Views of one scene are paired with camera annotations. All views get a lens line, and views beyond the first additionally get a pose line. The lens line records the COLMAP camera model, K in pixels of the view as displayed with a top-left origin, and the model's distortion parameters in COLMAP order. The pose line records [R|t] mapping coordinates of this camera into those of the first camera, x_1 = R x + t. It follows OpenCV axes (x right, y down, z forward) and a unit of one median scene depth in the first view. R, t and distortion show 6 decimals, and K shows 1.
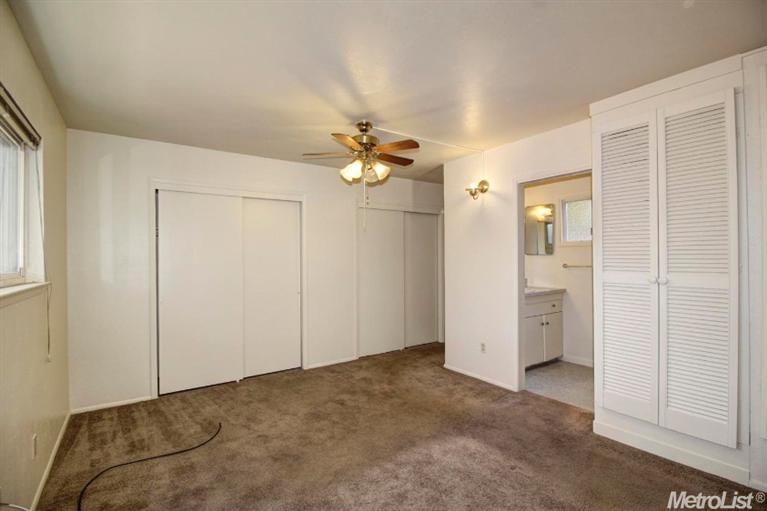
lens RADIAL K [[356.5, 0, 389.1], [0, 356.5, 258.6], [0, 0, 1]] dist [0.008544, -0.003976]
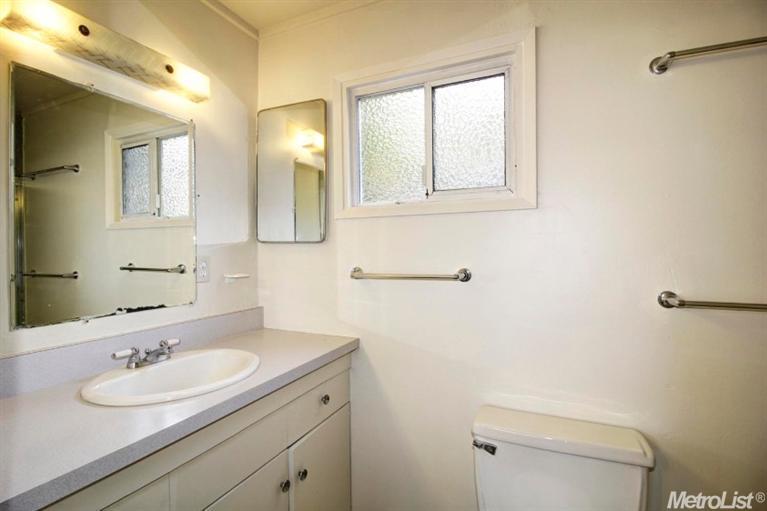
lens RADIAL K [[356.5, 0, 383.9], [0, 356.5, 258.3], [0, 0, 1]] dist [0.008544, -0.003976]
pose [[0.849870, -0.000691, 0.526992, 0.331027], [0.000385, 1.000000, 0.000690, 0.005328], [-0.526992, -0.000384, 0.849870, 0.688248]]
